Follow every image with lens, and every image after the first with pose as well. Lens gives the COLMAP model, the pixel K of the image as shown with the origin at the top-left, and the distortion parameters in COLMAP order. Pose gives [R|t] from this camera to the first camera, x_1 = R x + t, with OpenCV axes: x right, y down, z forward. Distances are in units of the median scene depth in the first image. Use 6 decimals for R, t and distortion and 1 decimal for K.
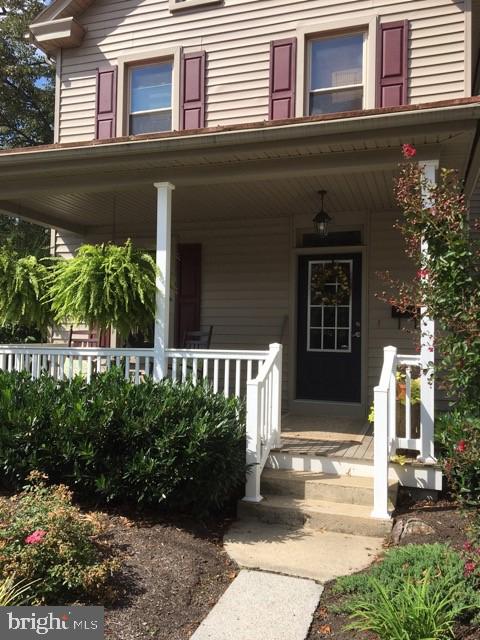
lens RADIAL K [[537.1, 0, 238.8], [0, 537.1, 313.4], [0, 0, 1]] dist [0.033486, -0.067254]
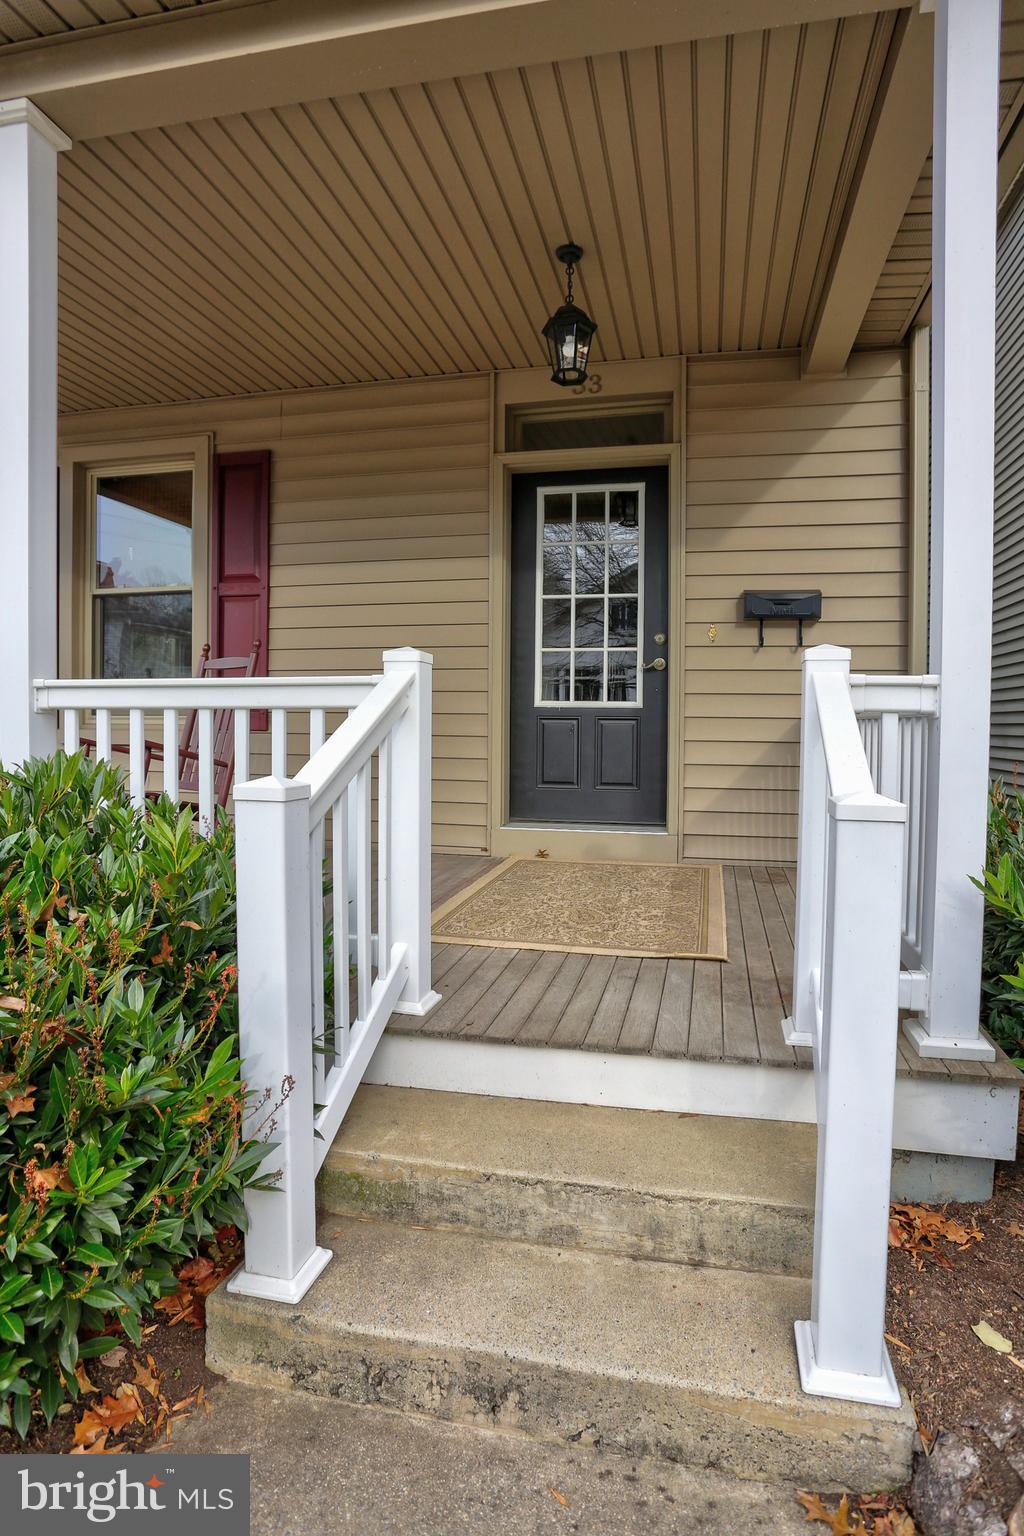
lens RADIAL K [[805.7, 0, 538.0], [0, 805.7, 734.3], [0, 0, 1]] dist [-0.054757, 0.000995]
pose [[0.993427, -0.013923, 0.113622, 0.063386], [0.007671, 0.998442, 0.055276, 0.058083], [-0.114214, -0.054041, 0.991985, 0.418713]]
